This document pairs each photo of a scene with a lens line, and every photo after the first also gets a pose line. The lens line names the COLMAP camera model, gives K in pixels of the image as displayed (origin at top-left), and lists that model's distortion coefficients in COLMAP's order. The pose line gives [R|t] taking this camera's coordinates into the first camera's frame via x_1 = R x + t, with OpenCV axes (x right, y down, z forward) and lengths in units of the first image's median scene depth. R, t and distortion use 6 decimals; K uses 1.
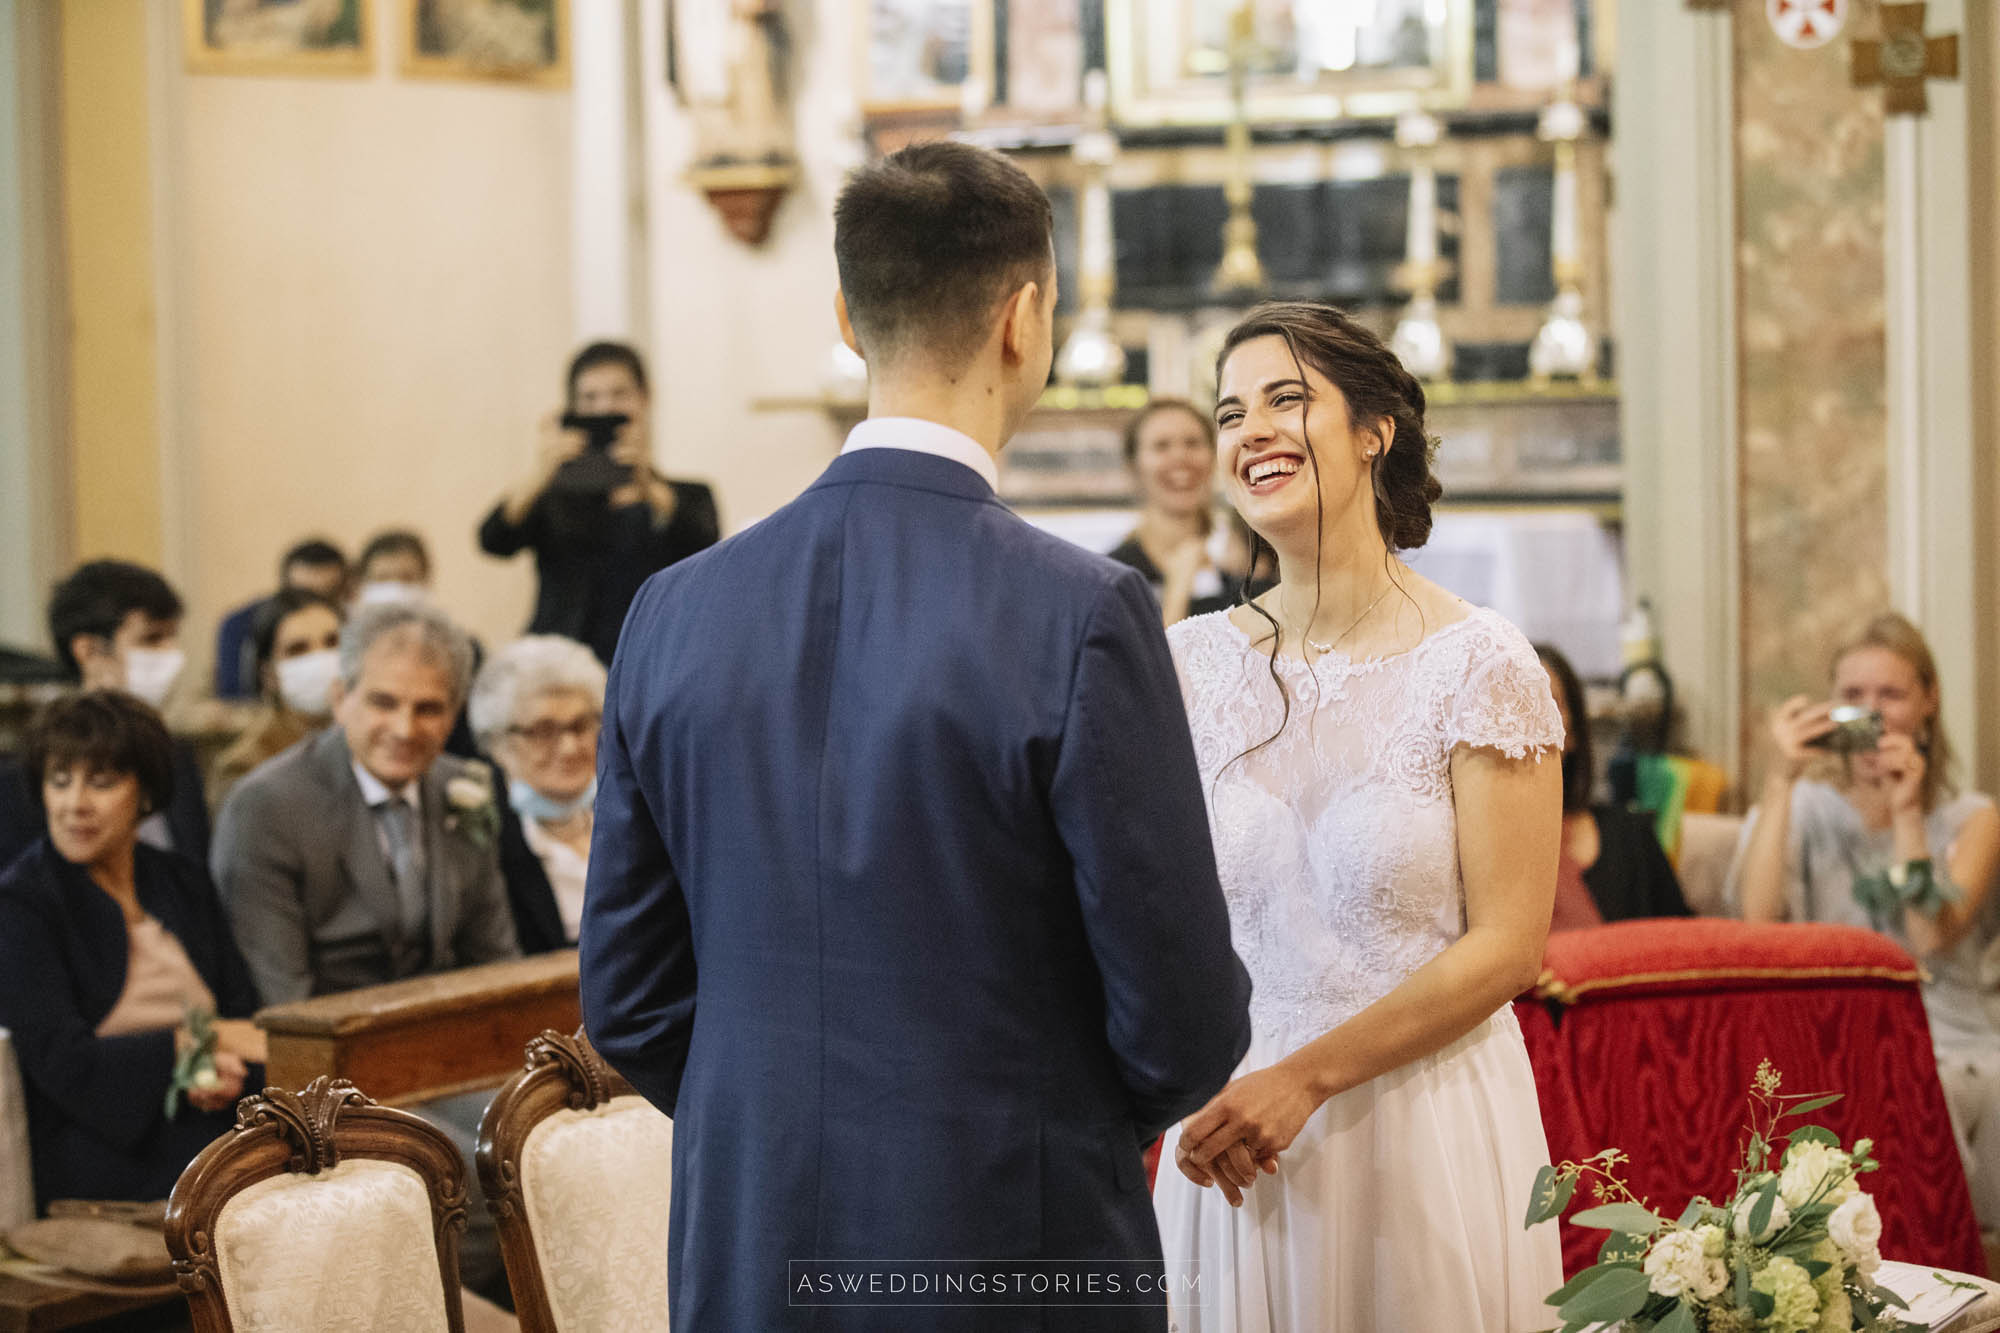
lens RADIAL K [[5186.6, 0, 1005.2], [0, 5186.6, 666.7], [0, 0, 1]] dist [-0.066439, 0.000000]
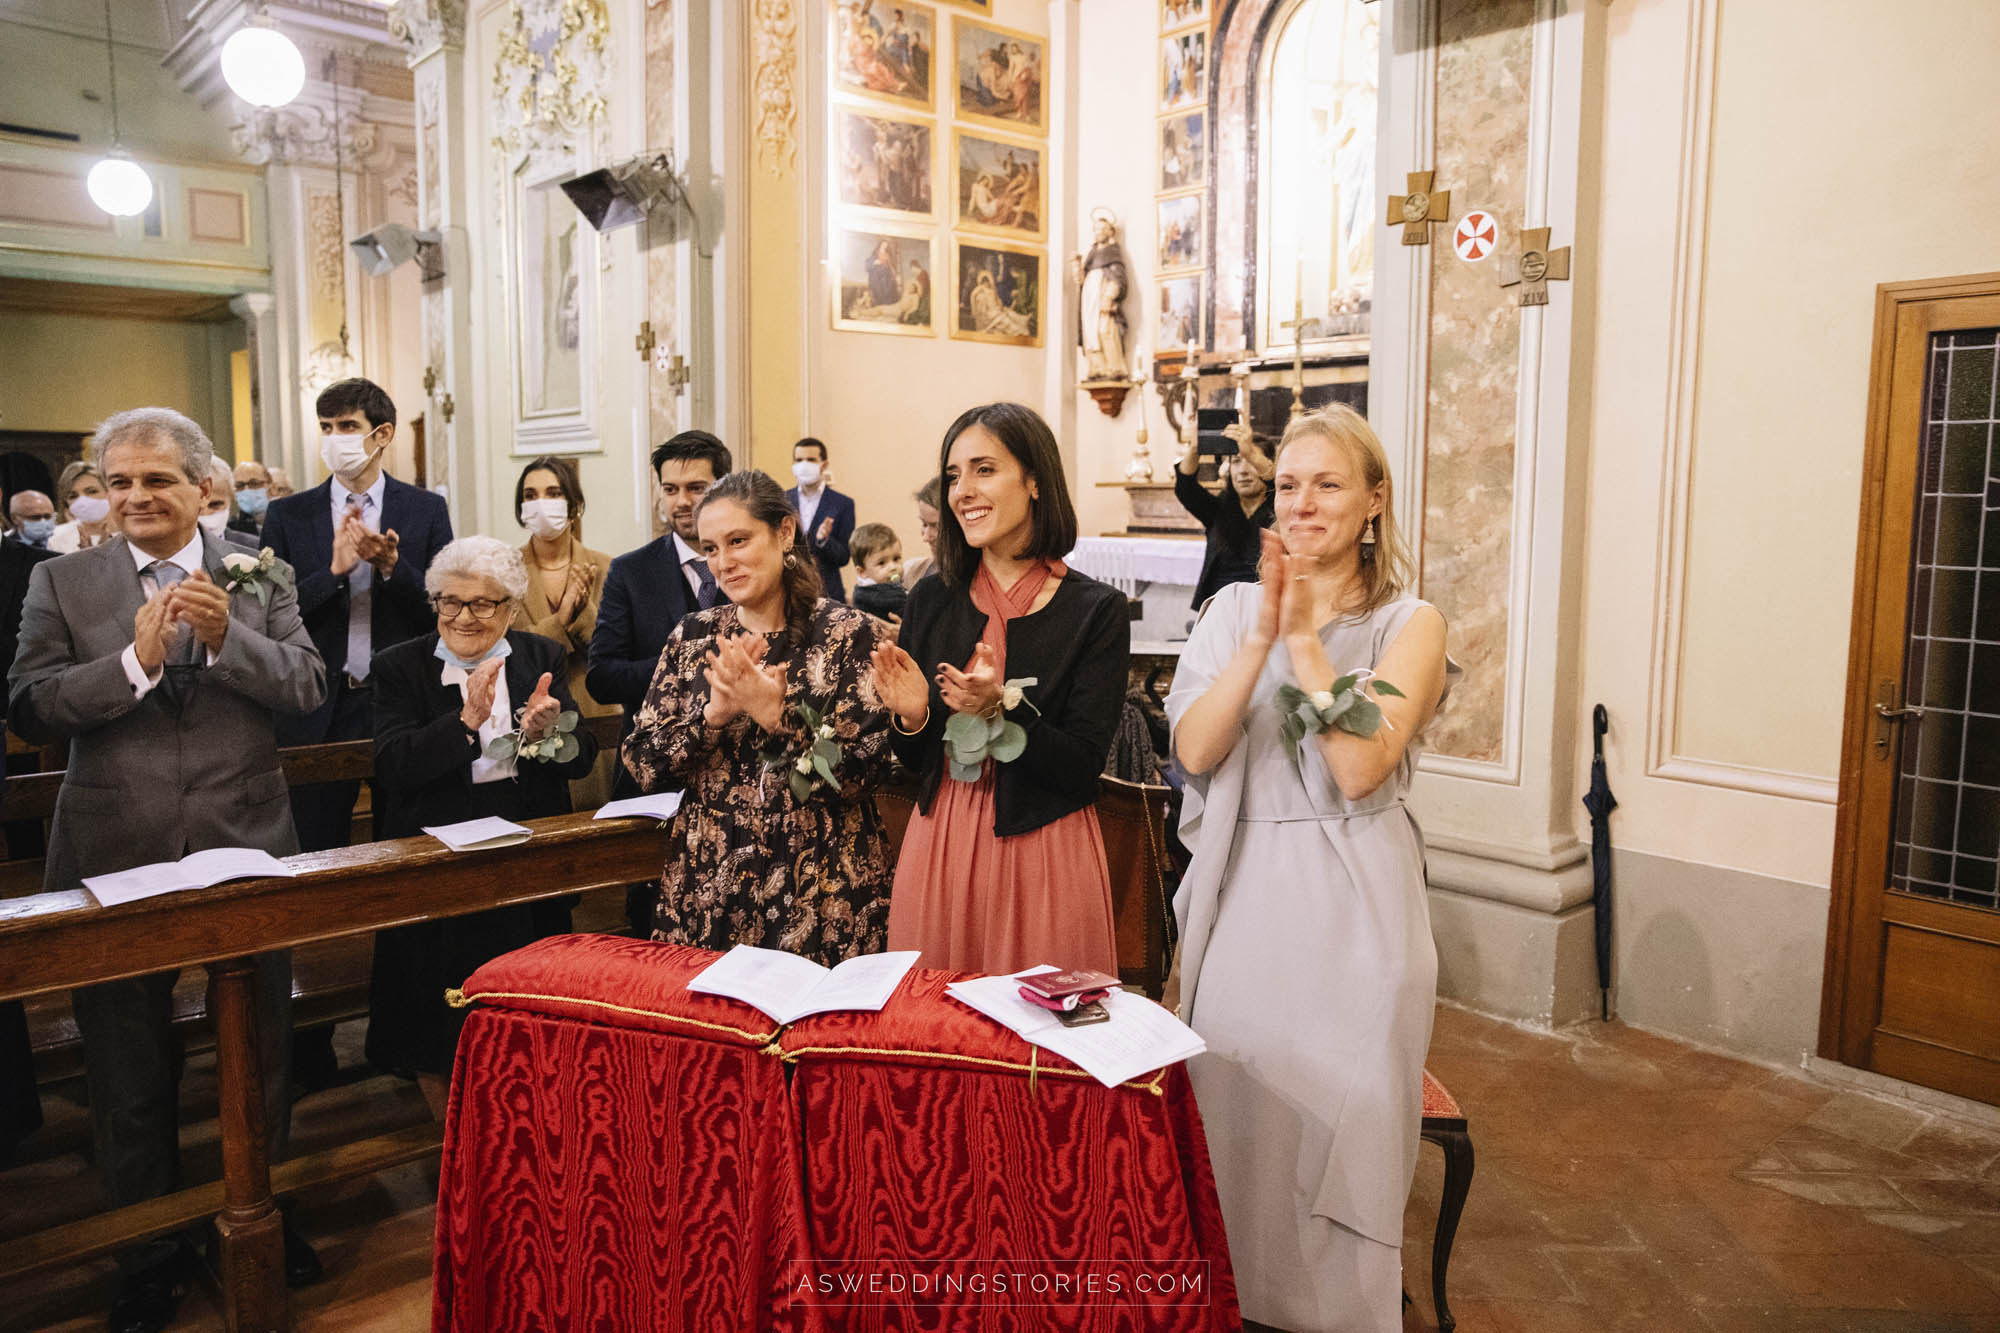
lens RADIAL K [[1458.6, 0, 999.3], [0, 1458.6, 651.0], [0, 0, 1]] dist [-0.054671, 0.016043]
pose [[0.948711, 0.063248, -0.309752, 0.160815], [-0.045319, 0.996872, 0.064749, -0.023813], [0.312878, -0.047390, 0.948610, 0.528993]]
